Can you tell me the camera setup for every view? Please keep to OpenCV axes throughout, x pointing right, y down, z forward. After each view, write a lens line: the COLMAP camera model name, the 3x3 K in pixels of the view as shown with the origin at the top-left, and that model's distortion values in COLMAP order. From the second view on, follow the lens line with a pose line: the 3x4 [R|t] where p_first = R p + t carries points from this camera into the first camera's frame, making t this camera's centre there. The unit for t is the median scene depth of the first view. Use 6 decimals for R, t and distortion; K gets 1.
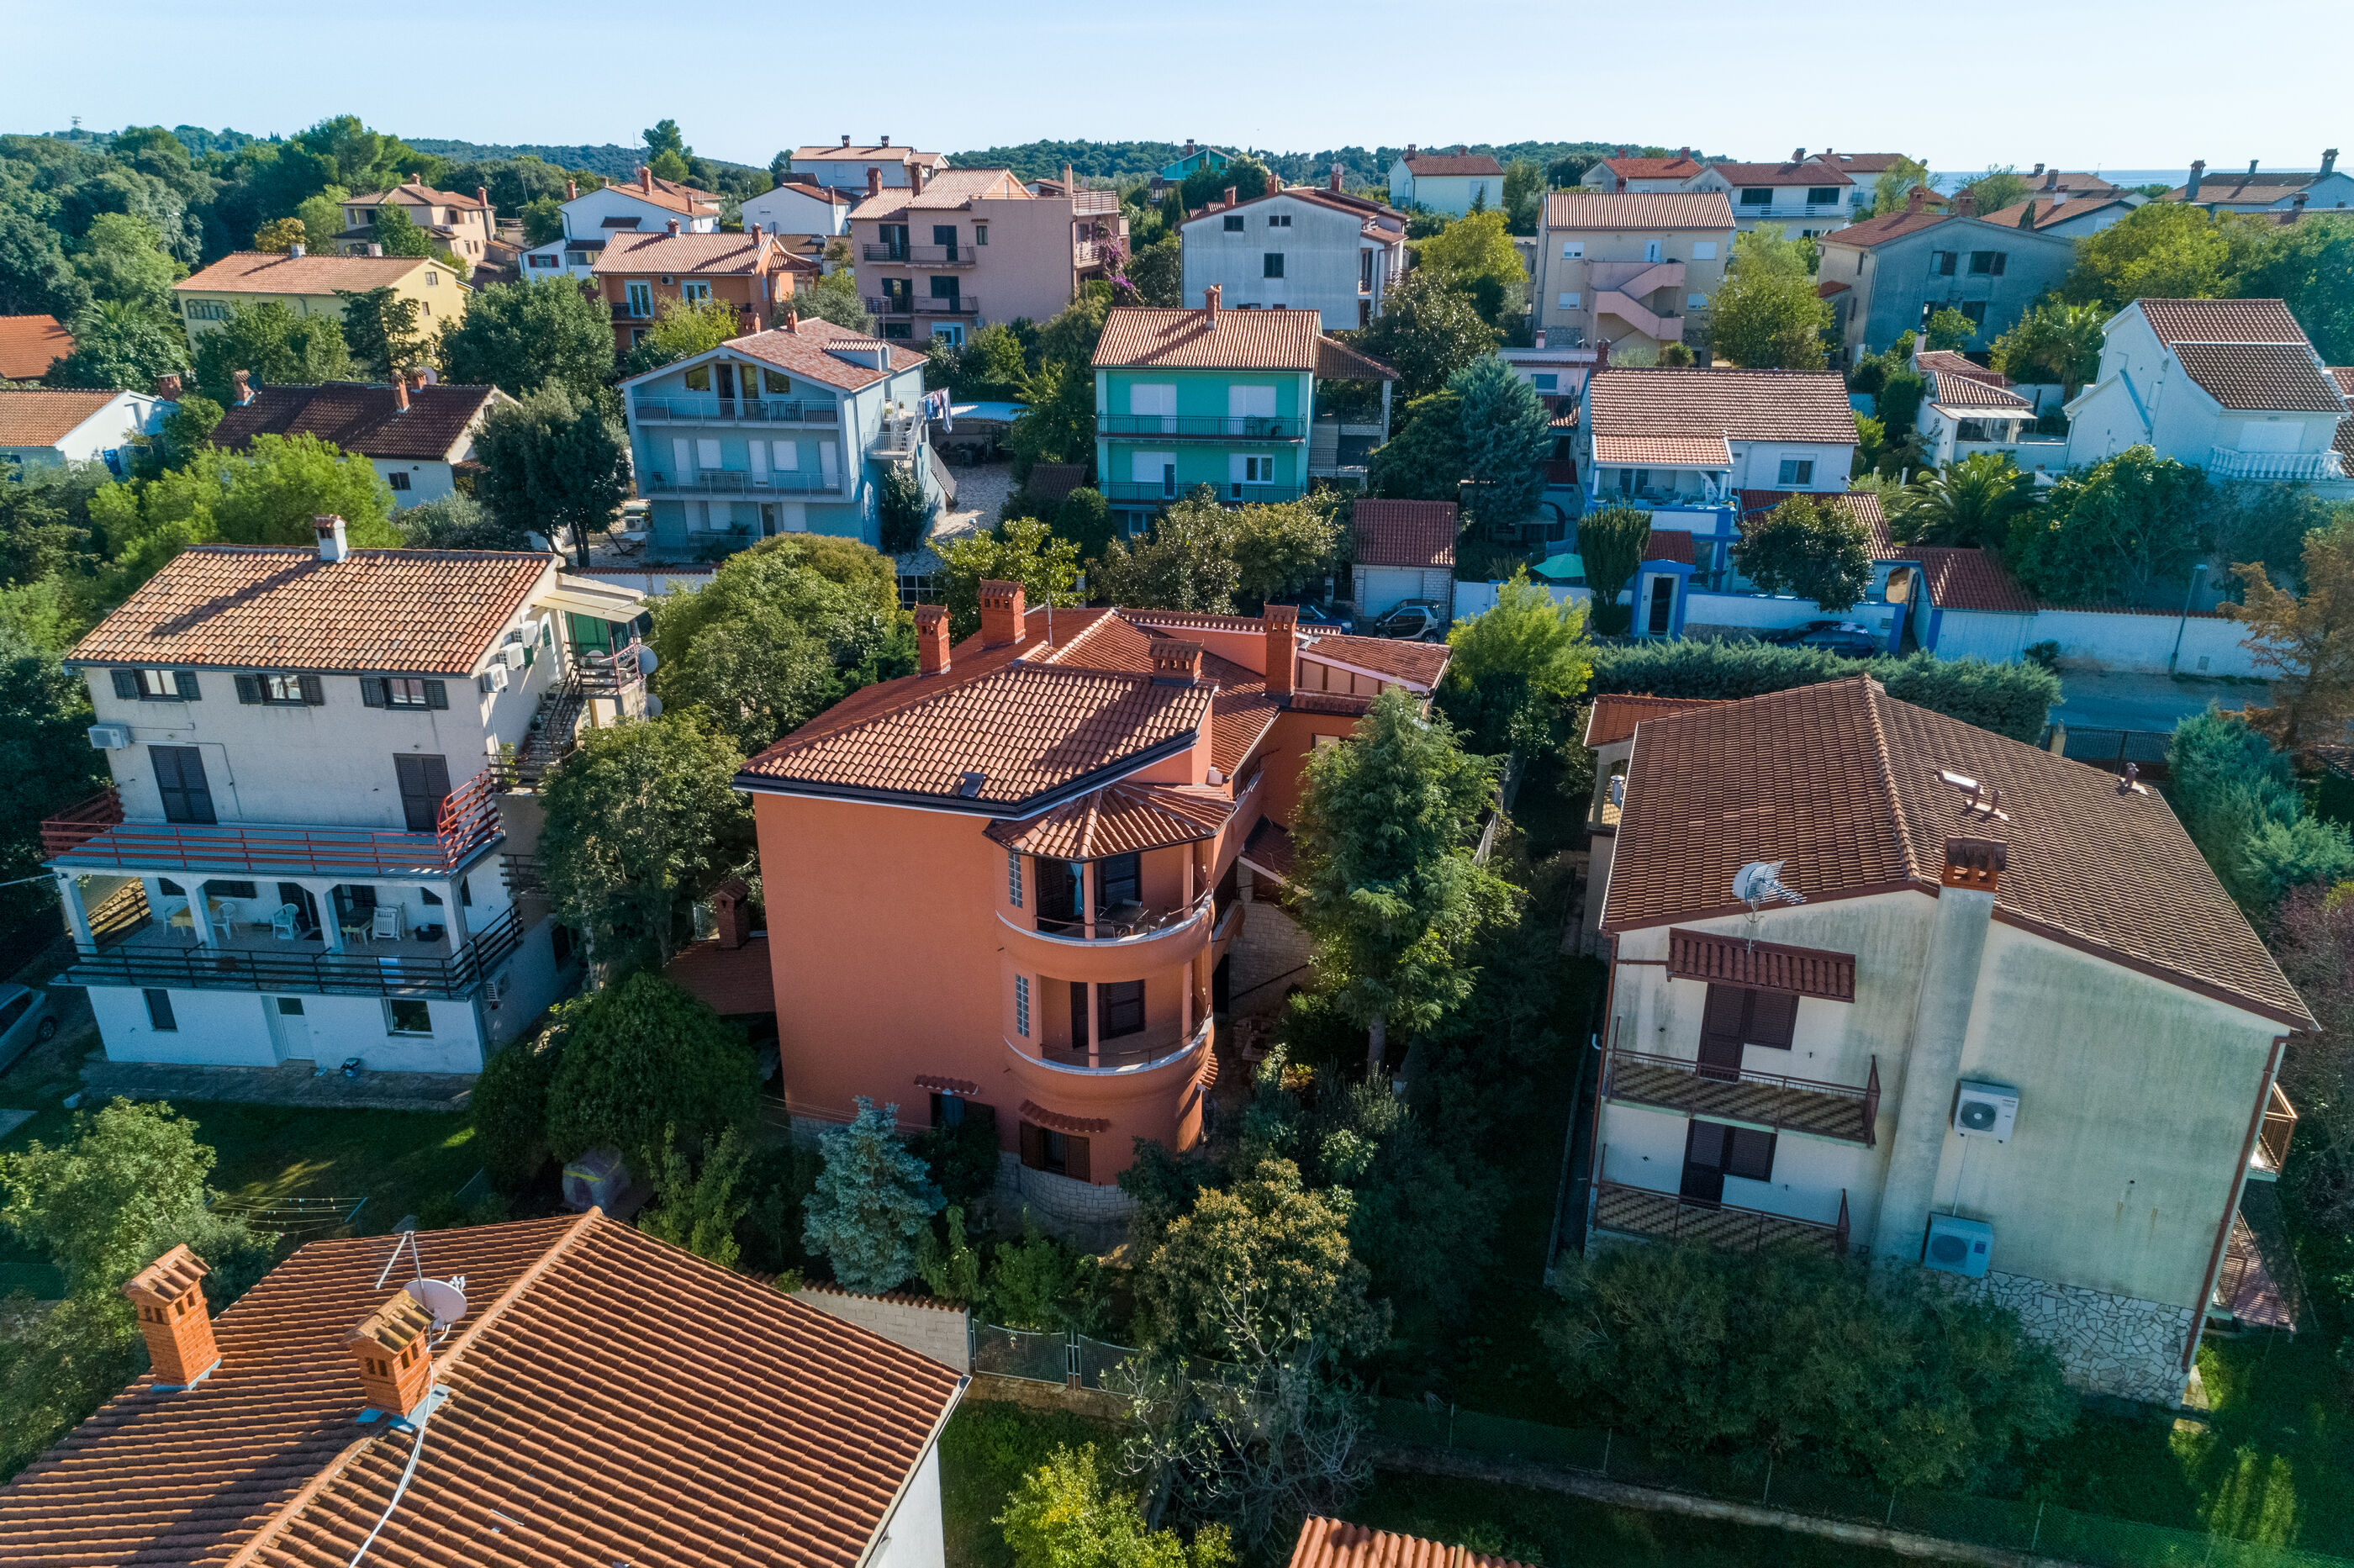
lens RADIAL K [[1624.2, 0, 1186.1], [0, 1624.2, 793.9], [0, 0, 1]] dist [0.008208, 0.008476]
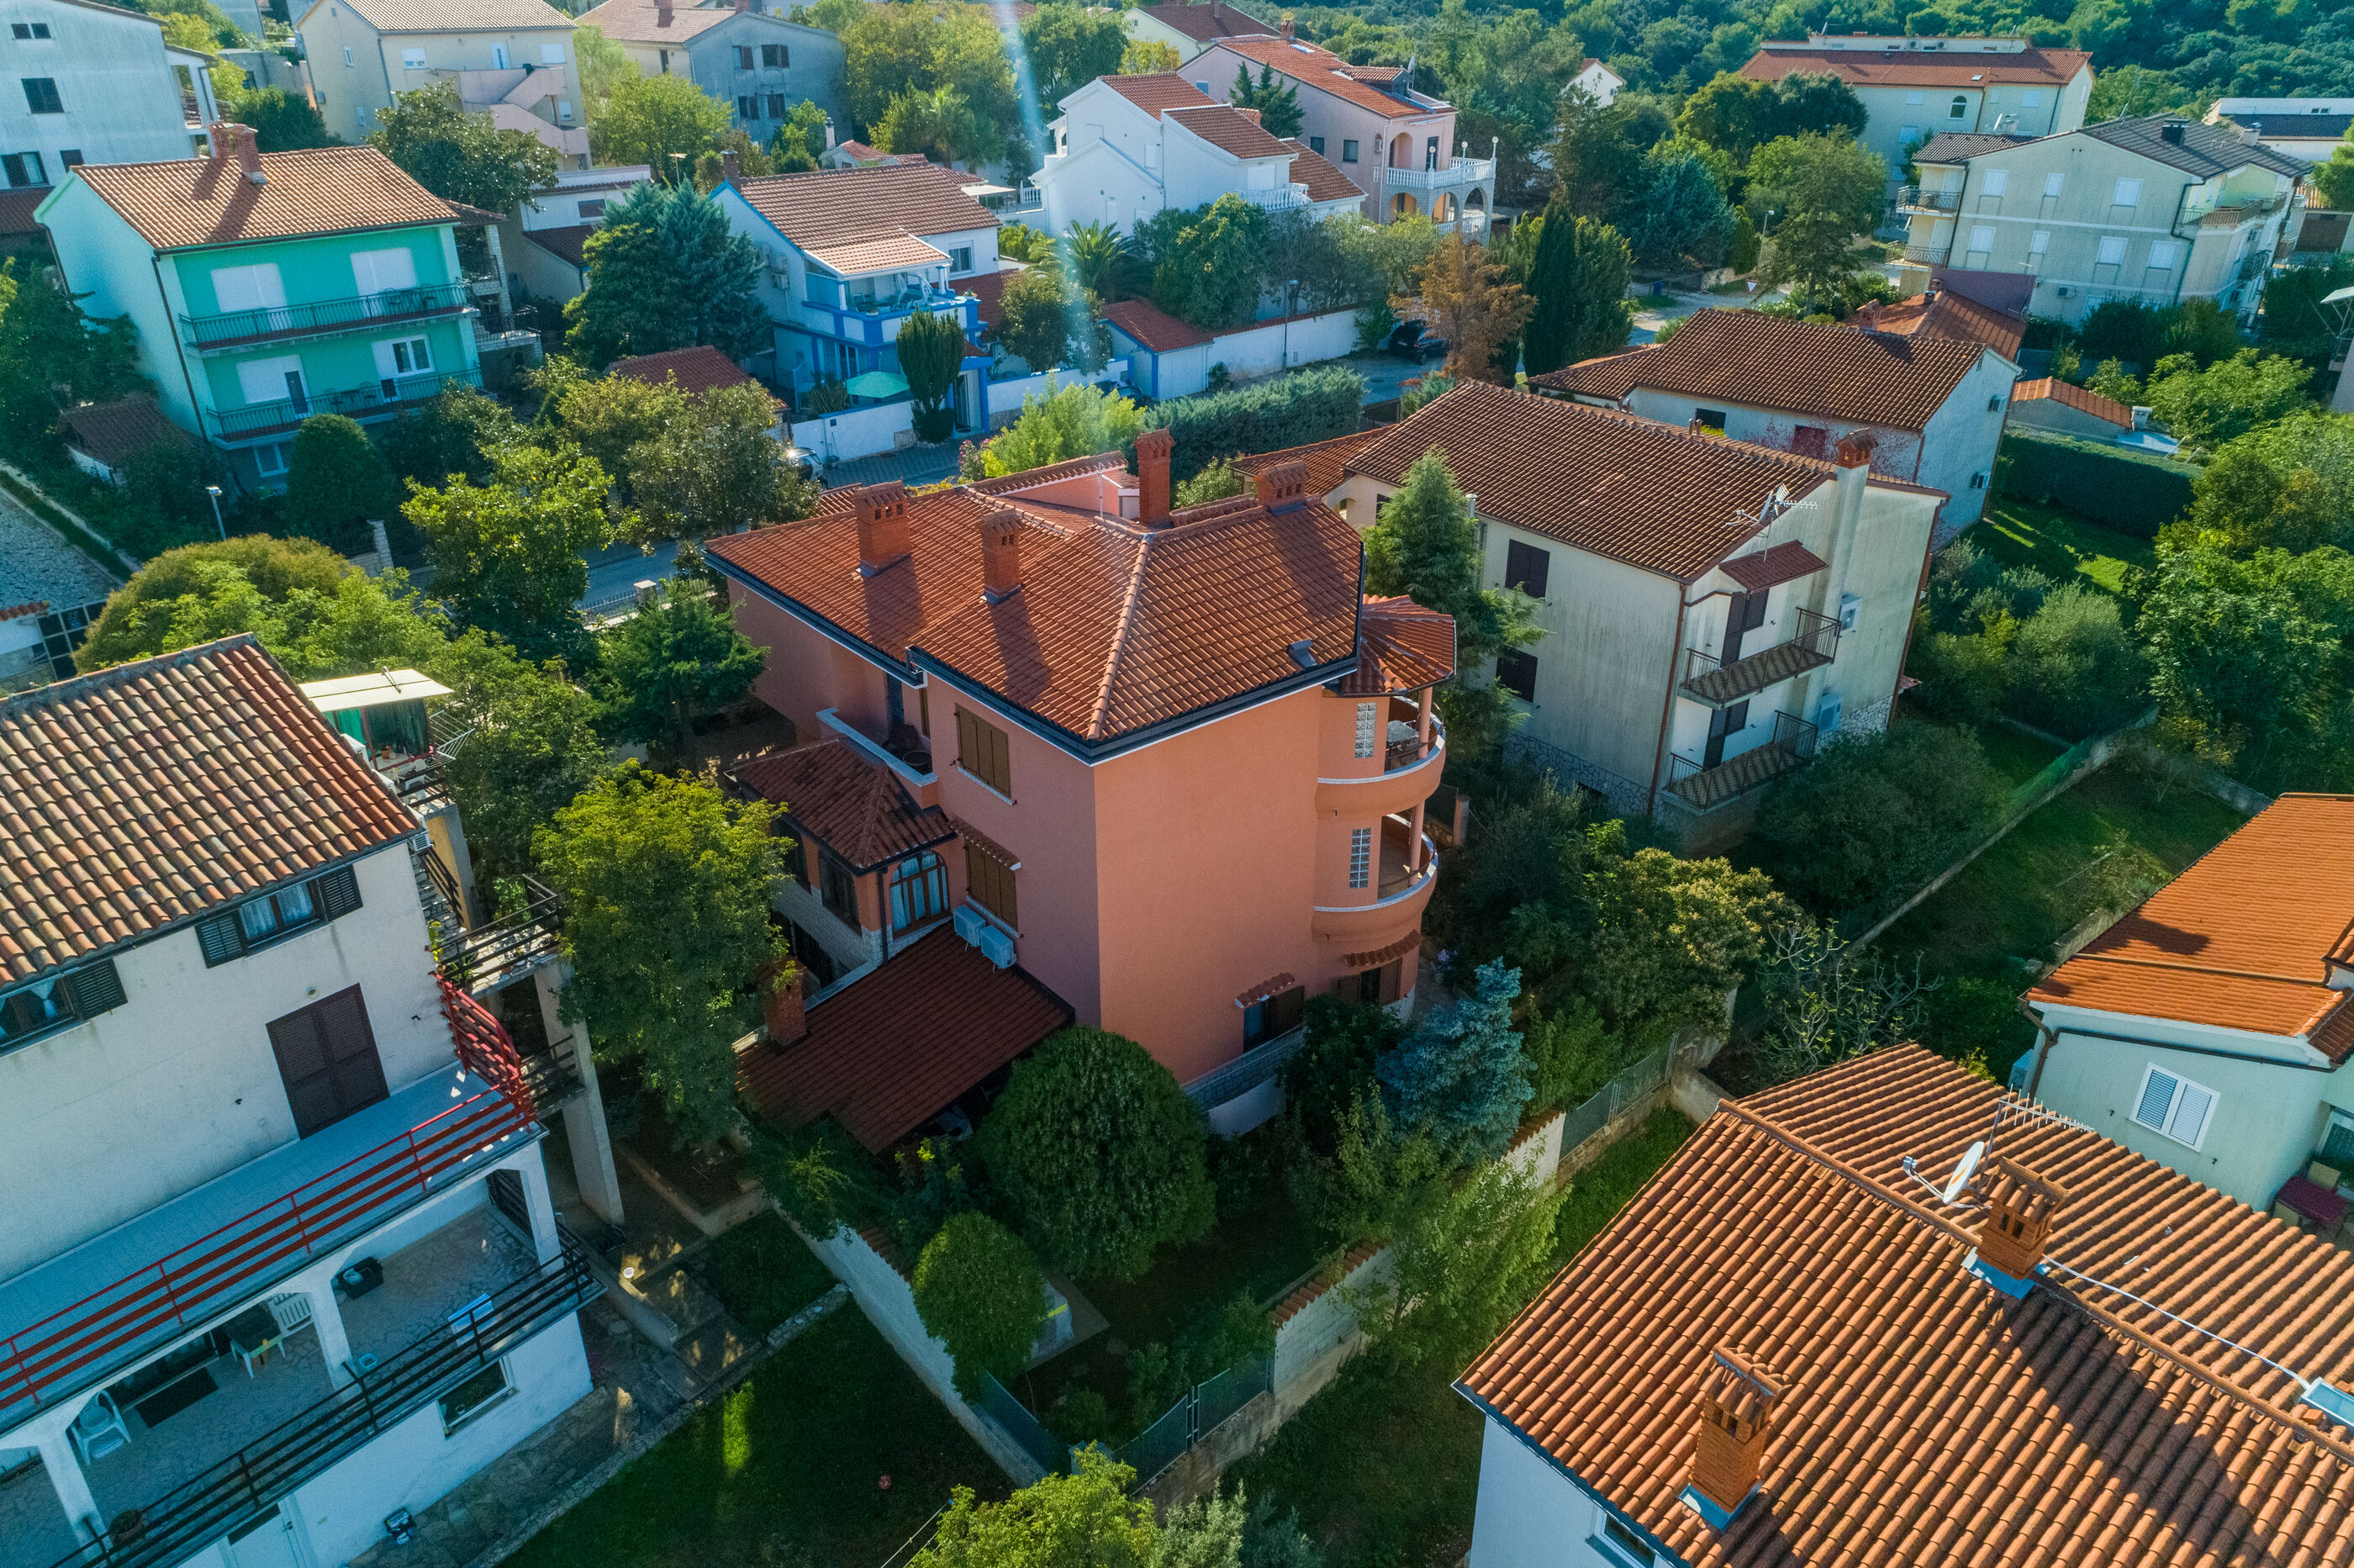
lens RADIAL K [[1624.2, 0, 1186.1], [0, 1624.2, 793.9], [0, 0, 1]] dist [0.008208, 0.008476]
pose [[0.551644, -0.380210, 0.742381, -0.475511], [0.299365, 0.921009, 0.249244, -0.098972], [-0.778504, 0.084749, 0.621891, 0.254795]]
